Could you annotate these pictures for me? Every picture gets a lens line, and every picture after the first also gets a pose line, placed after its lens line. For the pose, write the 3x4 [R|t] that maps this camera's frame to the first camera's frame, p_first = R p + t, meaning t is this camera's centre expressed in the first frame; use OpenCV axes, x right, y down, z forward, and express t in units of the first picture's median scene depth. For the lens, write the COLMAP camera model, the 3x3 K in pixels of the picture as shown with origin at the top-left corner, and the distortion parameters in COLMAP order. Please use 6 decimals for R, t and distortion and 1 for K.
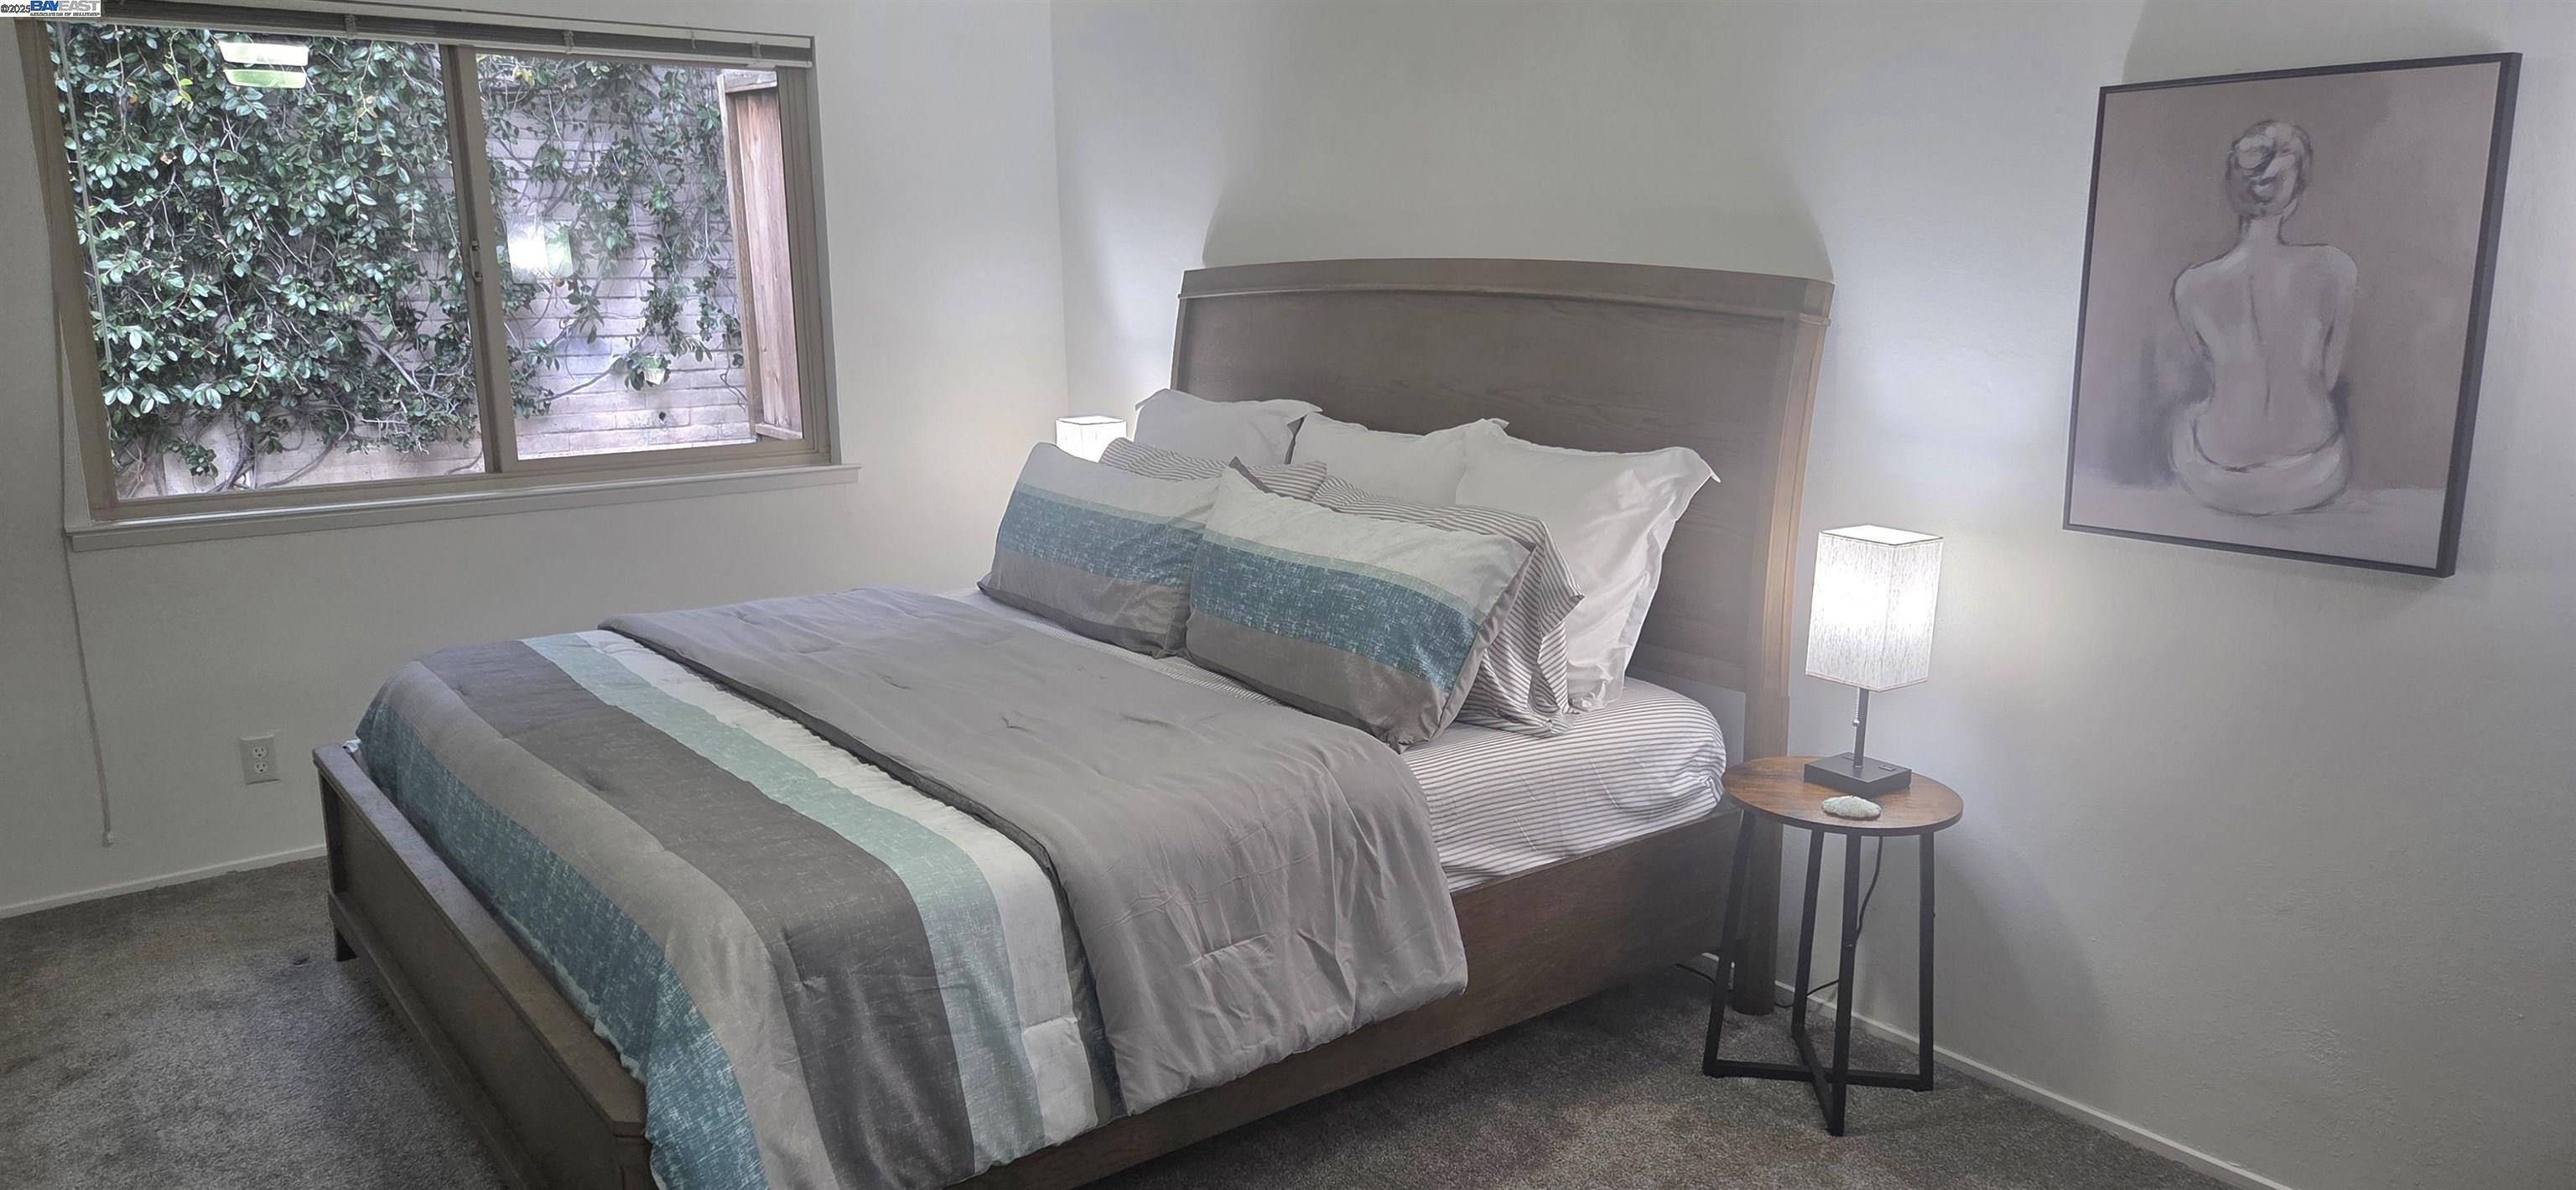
lens RADIAL K [[1716.0, 0, 1283.2], [0, 1716.0, 586.7], [0, 0, 1]] dist [0.064820, -0.046388]
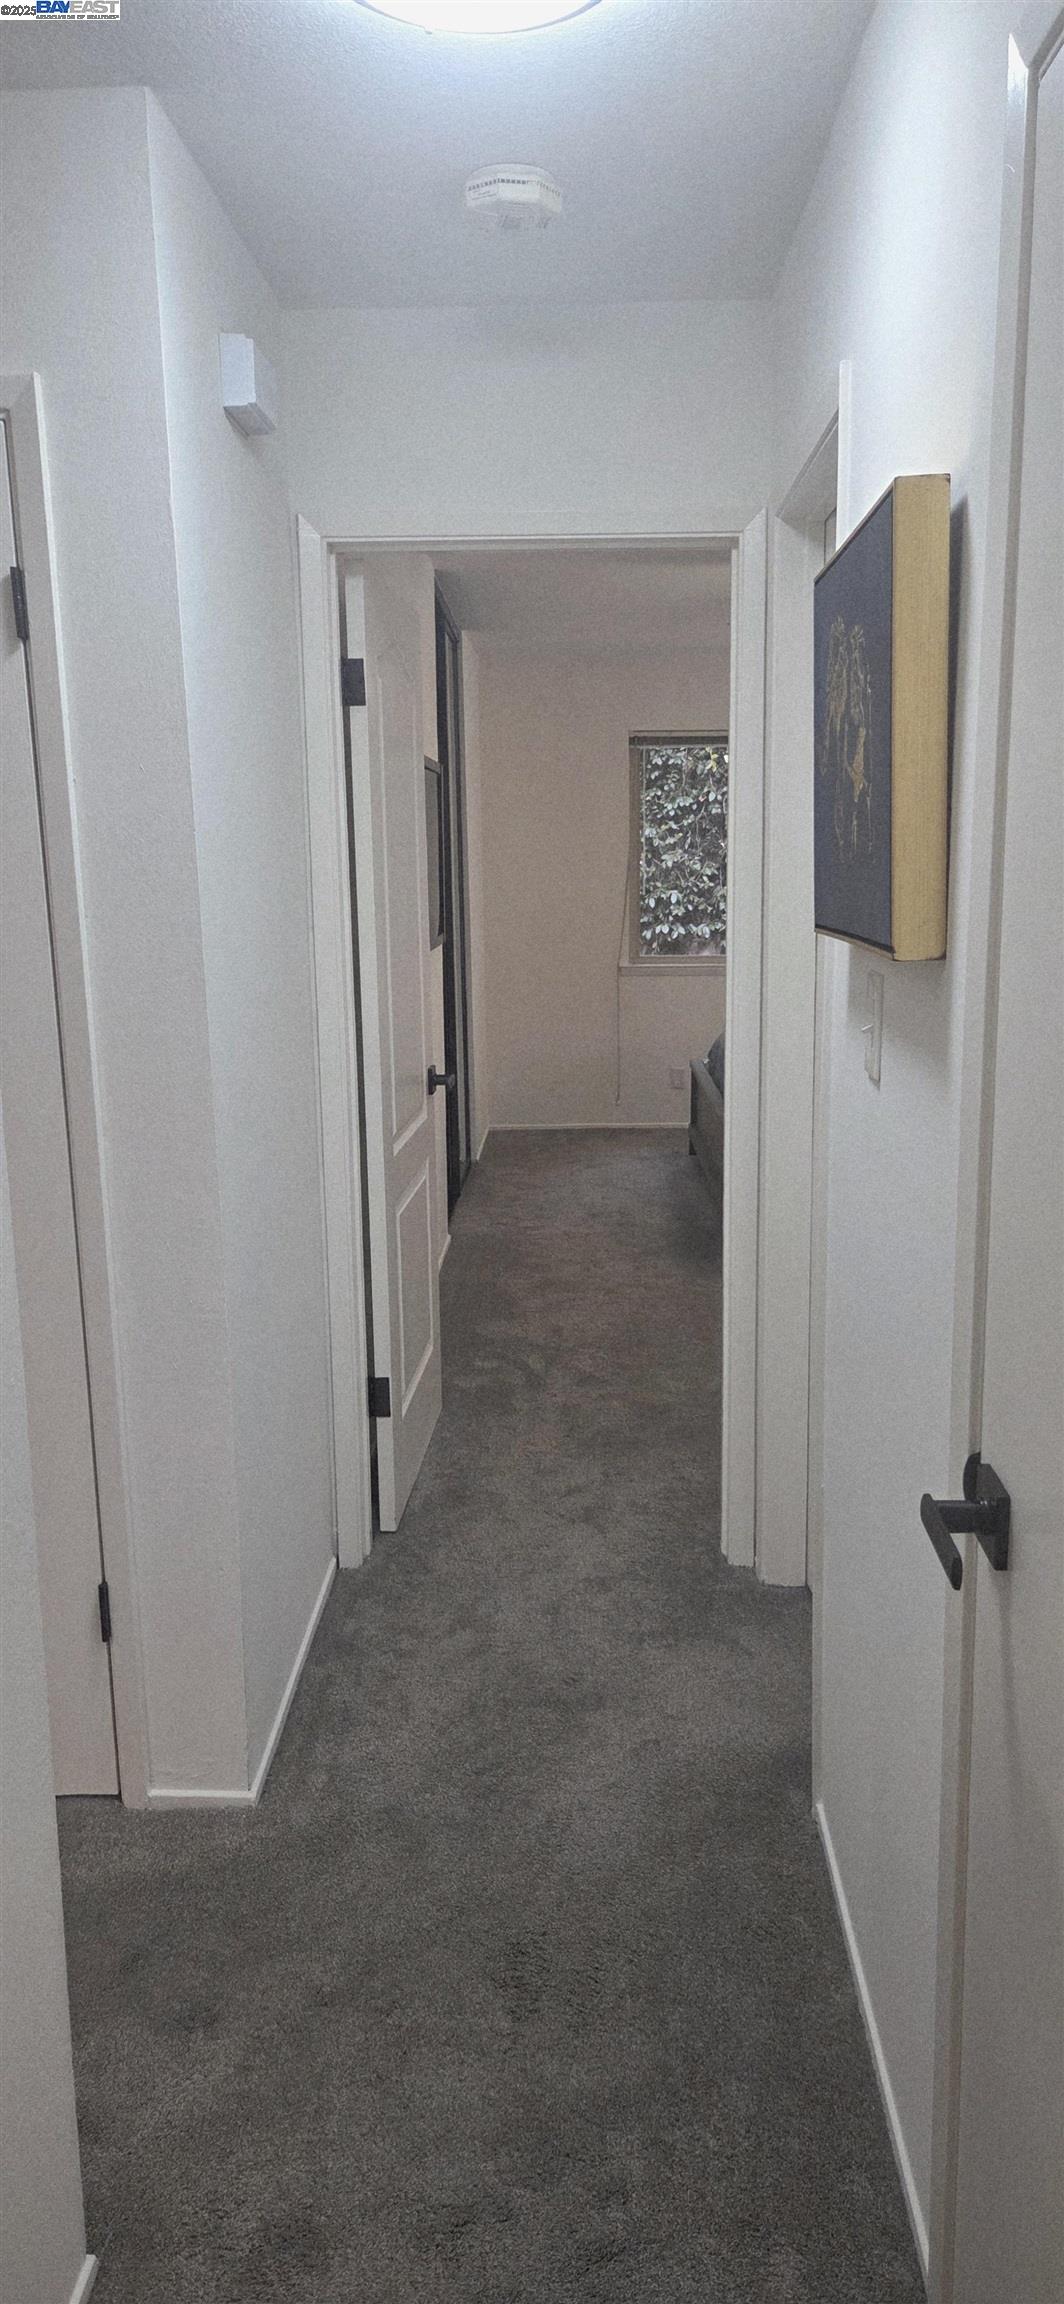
lens RADIAL K [[1534.7, 0, 537.8], [0, 1534.7, 1147.5], [0, 0, 1]] dist [0.064820, -0.046388]
pose [[0.773442, 0.121261, -0.622160, 0.268766], [-0.122431, 0.991627, 0.041070, 0.069405], [0.621930, 0.044406, 0.781812, -0.338220]]
